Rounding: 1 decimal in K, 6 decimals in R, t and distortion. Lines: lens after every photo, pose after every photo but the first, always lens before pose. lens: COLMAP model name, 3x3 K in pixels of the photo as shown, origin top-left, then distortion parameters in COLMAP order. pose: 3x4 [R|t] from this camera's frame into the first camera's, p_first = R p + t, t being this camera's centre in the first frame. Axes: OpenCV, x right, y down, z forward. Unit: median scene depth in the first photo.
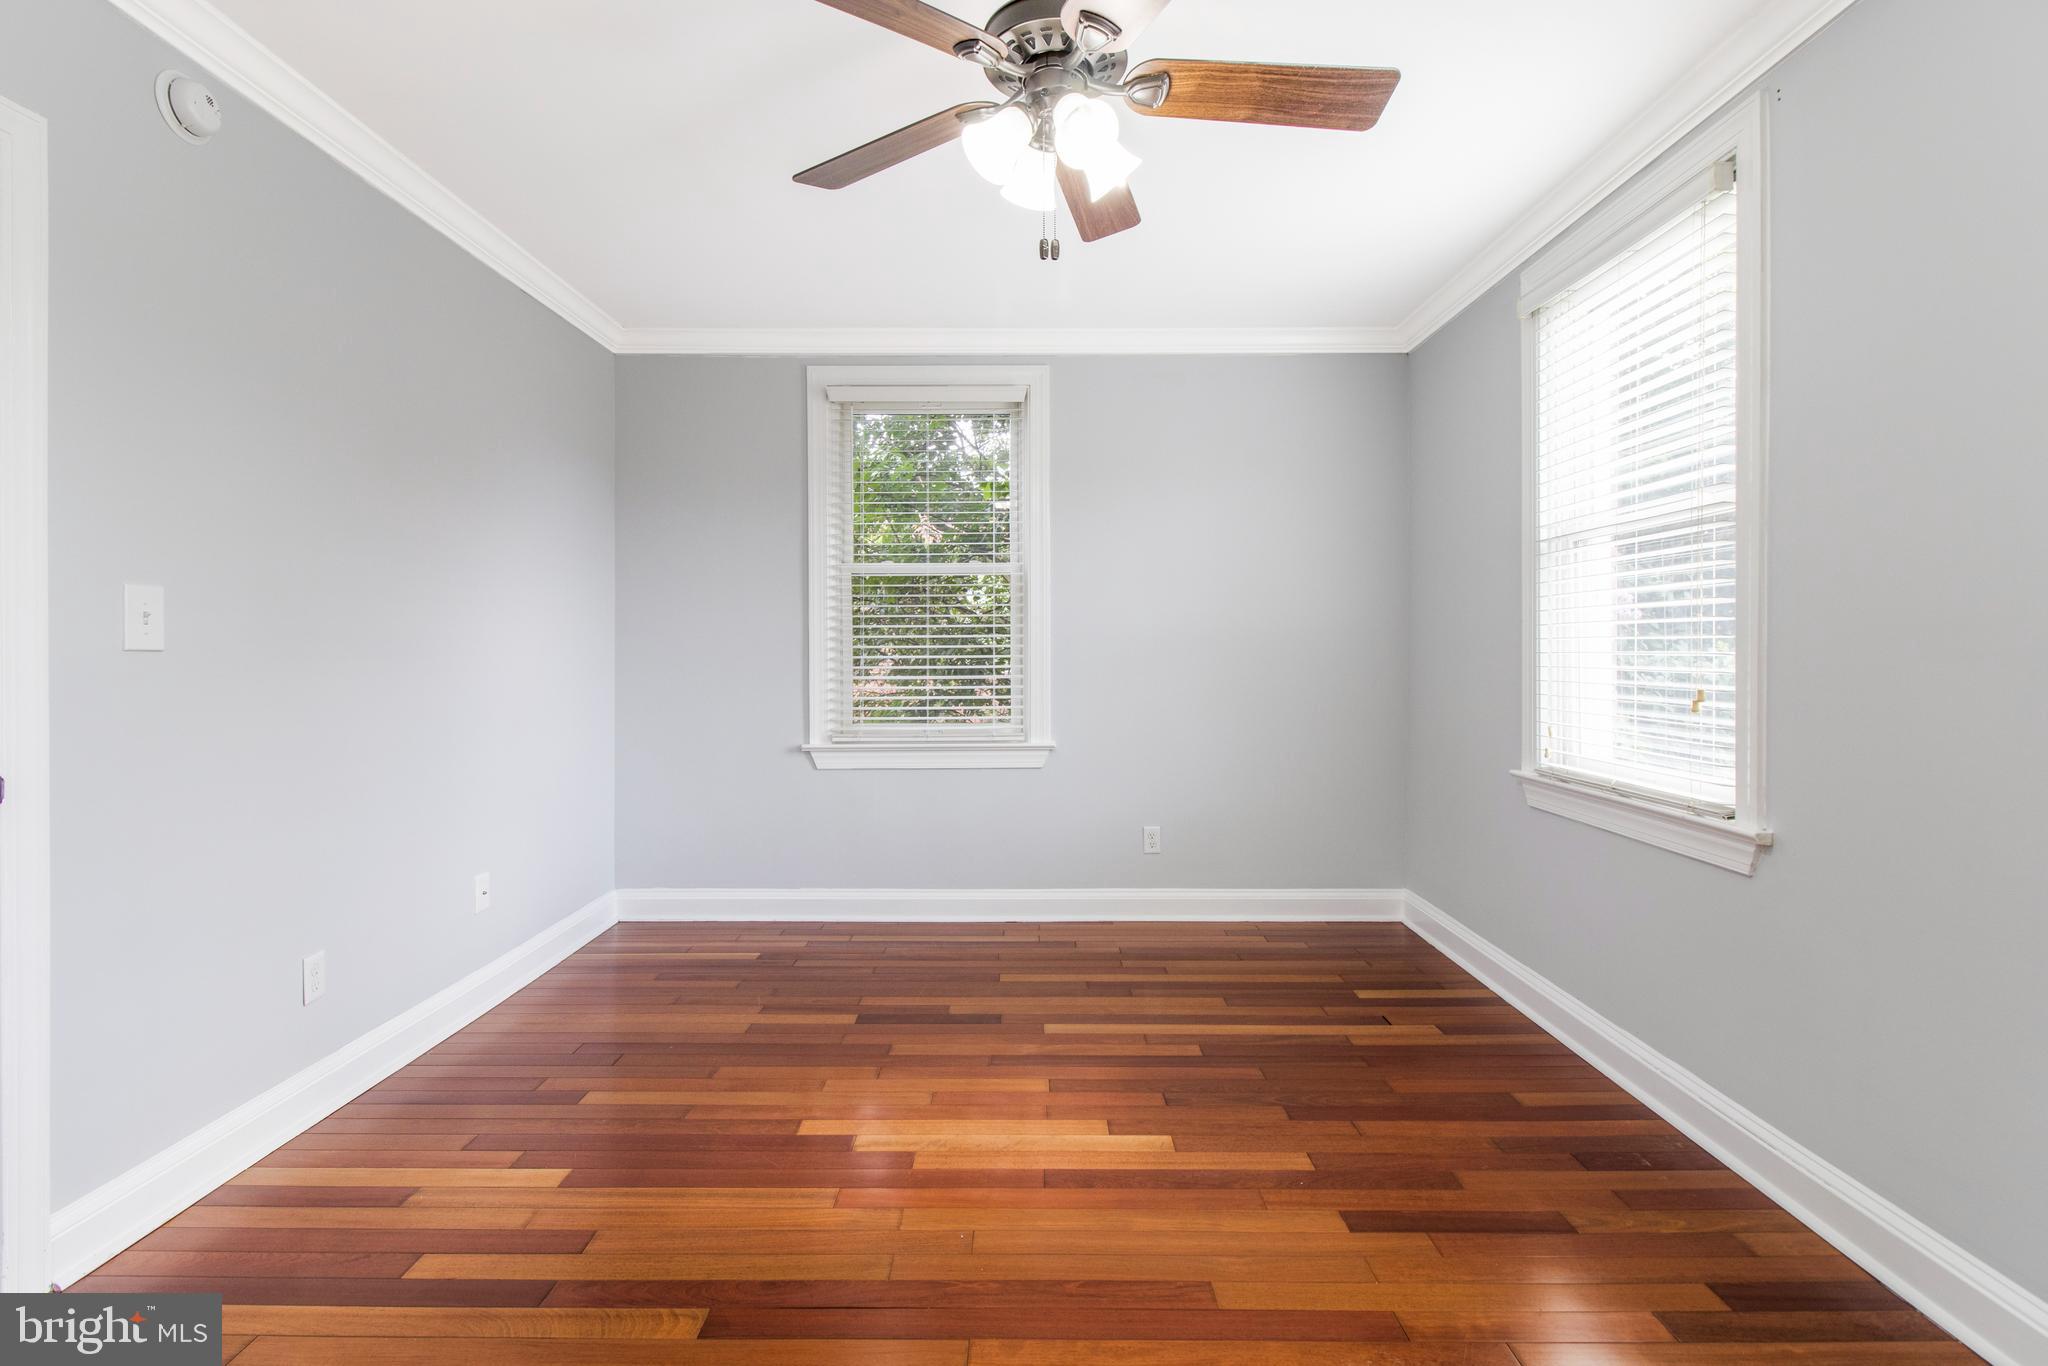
lens RADIAL K [[964.9, 0, 1019.8], [0, 964.9, 650.2], [0, 0, 1]] dist [0.024974, -0.012731]
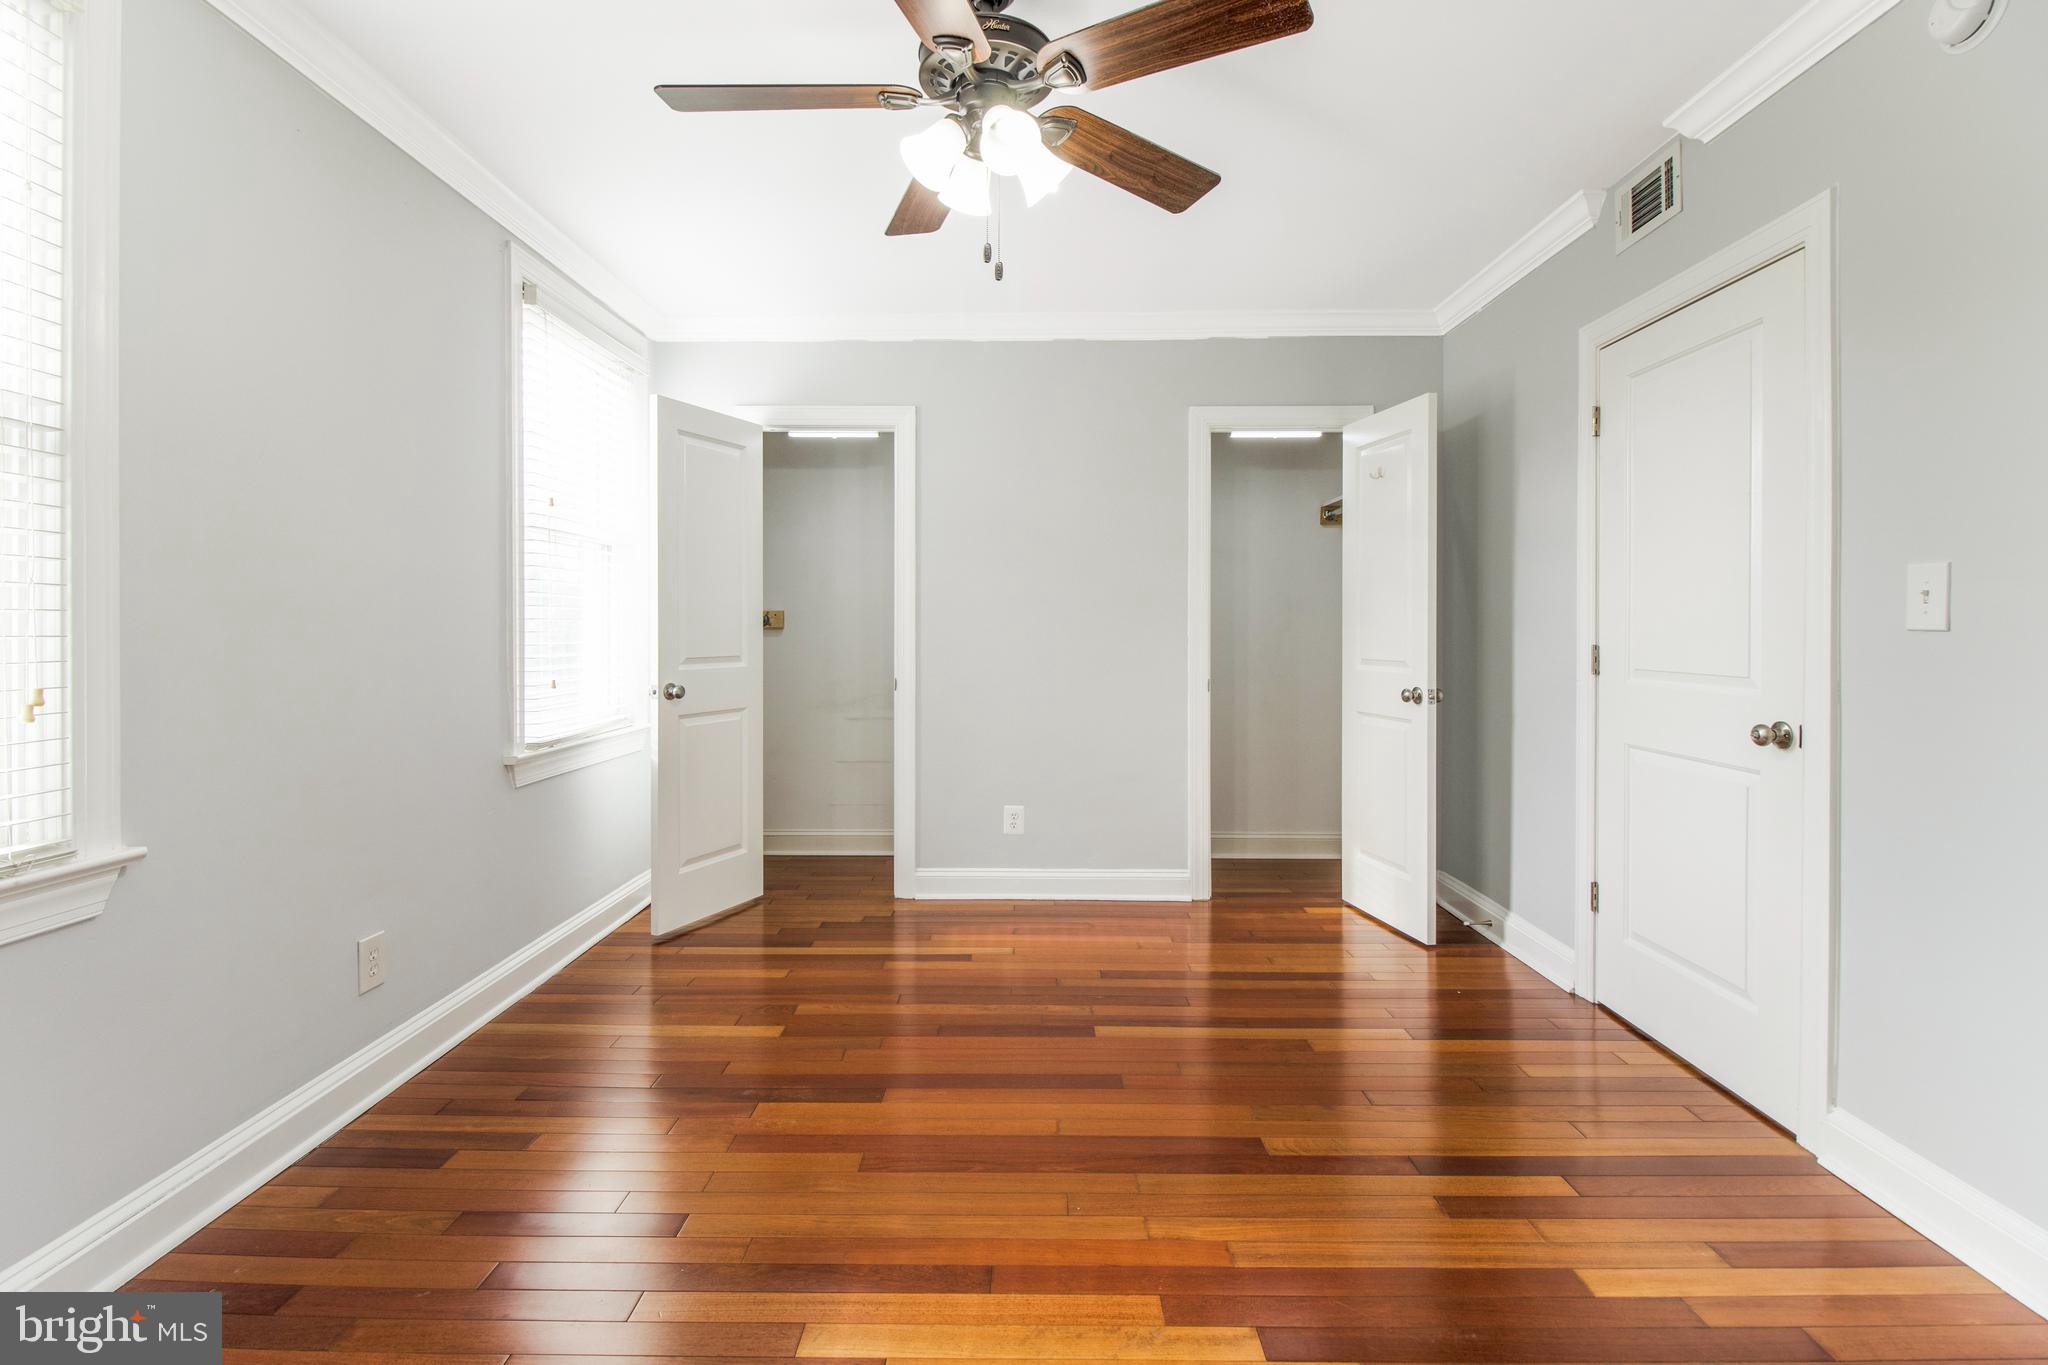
lens RADIAL K [[946.3, 0, 1018.4], [0, 946.3, 632.5], [0, 0, 1]] dist [-0.009771, -0.000523]
pose [[-0.999977, 0.000544, 0.006698, -0.003292], [0.000572, 0.999991, 0.004141, -0.001299], [-0.006695, 0.004144, -0.999969, 1.791117]]
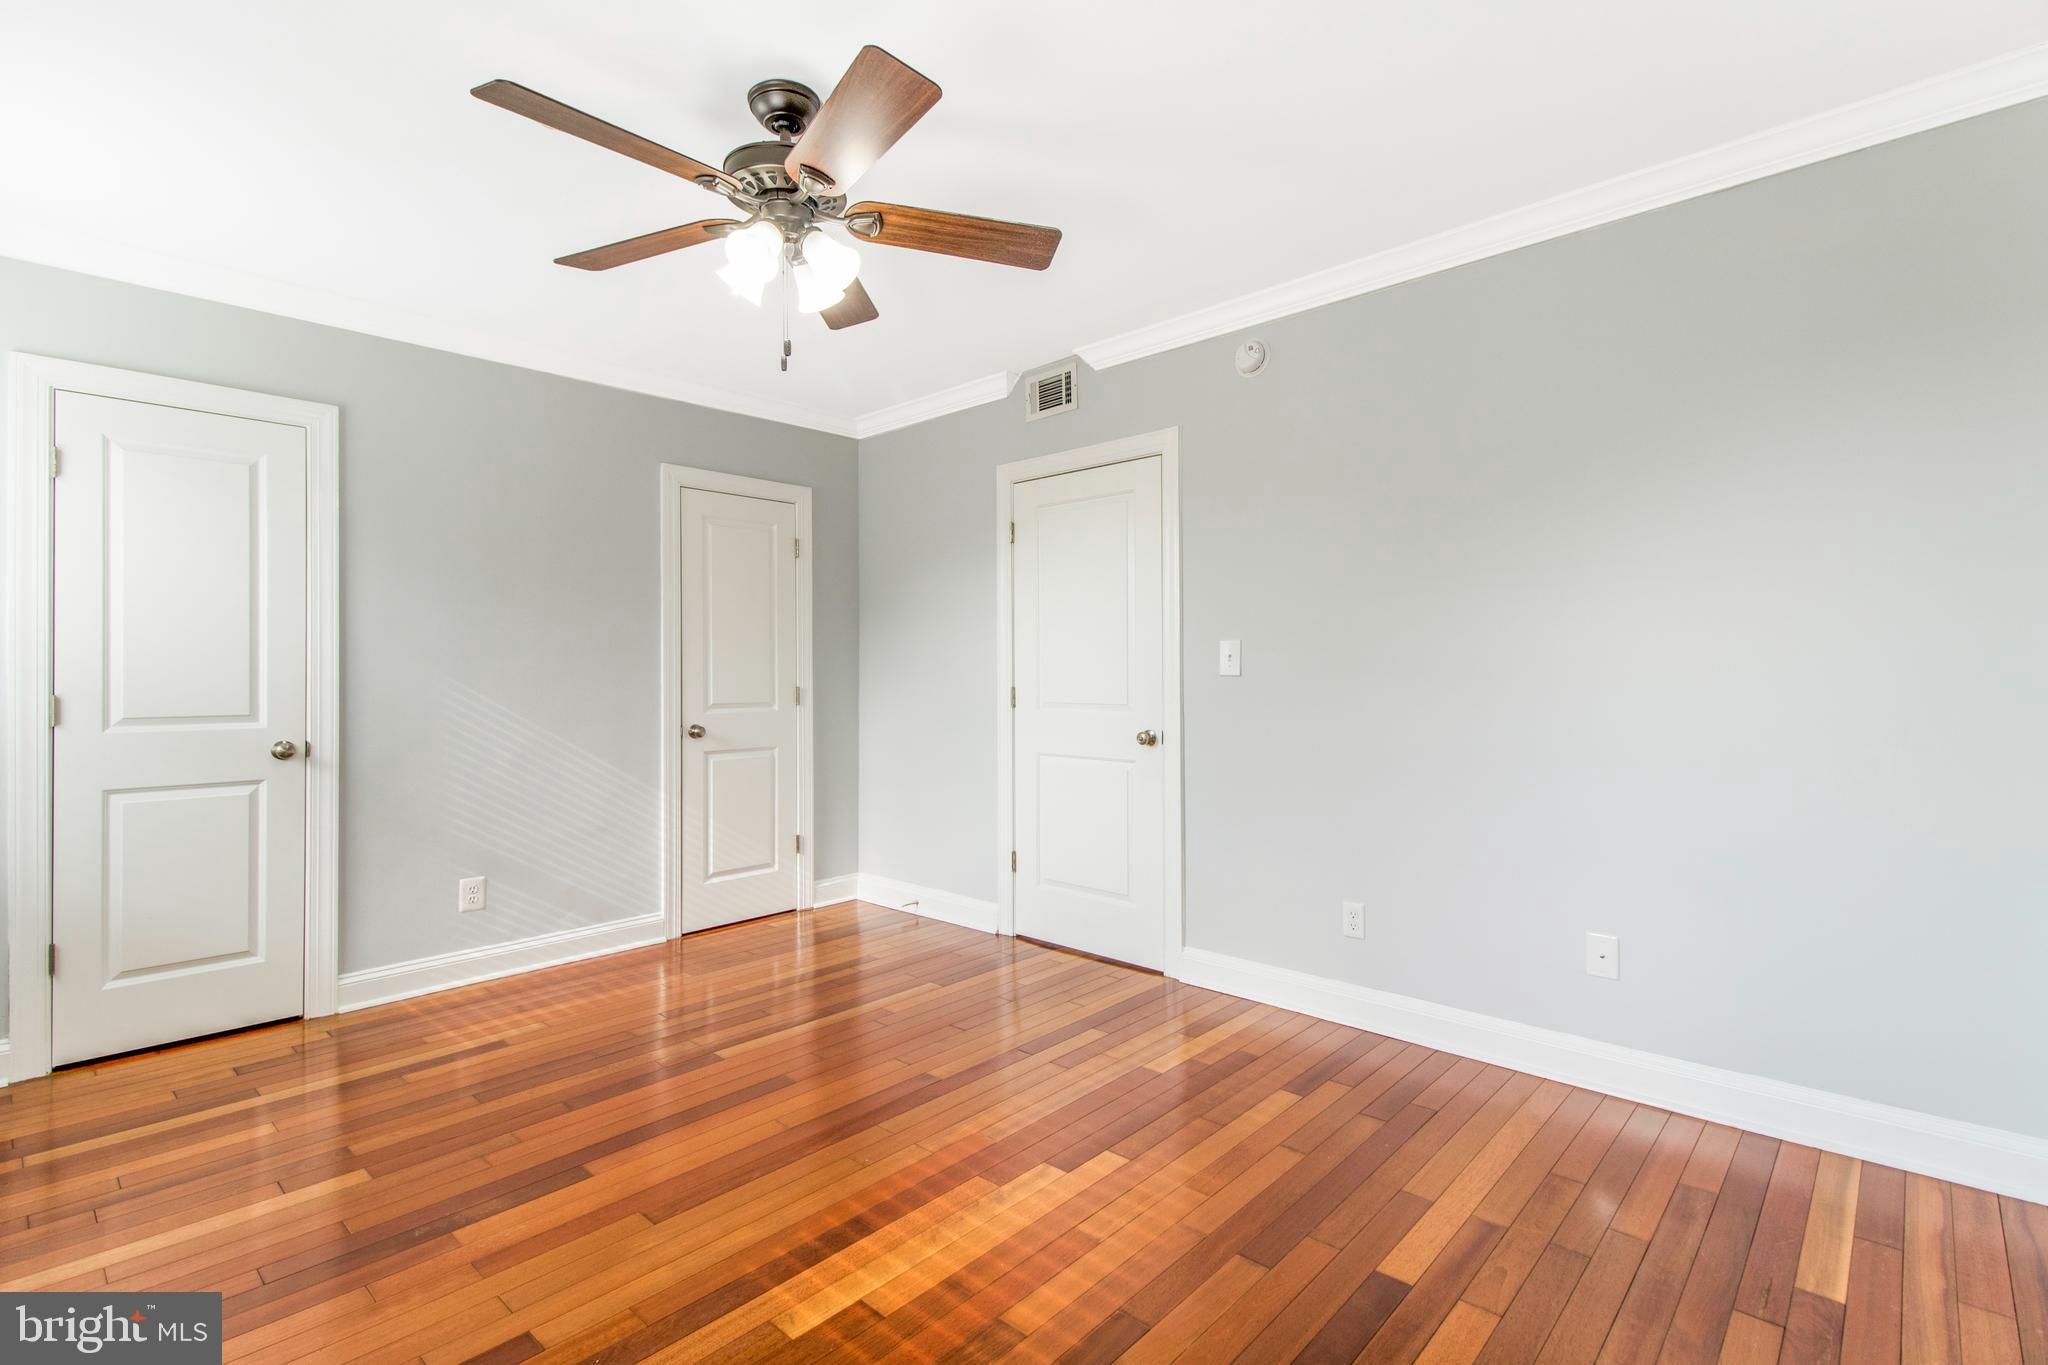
lens RADIAL K [[948.0, 0, 1016.9], [0, 948.0, 657.5], [0, 0, 1]] dist [0.027163, -0.012508]
pose [[-0.676259, -0.008064, -0.736620, 0.633190], [0.005285, 0.999861, -0.015798, -0.006720], [0.736645, -0.014577, -0.676123, 1.770567]]
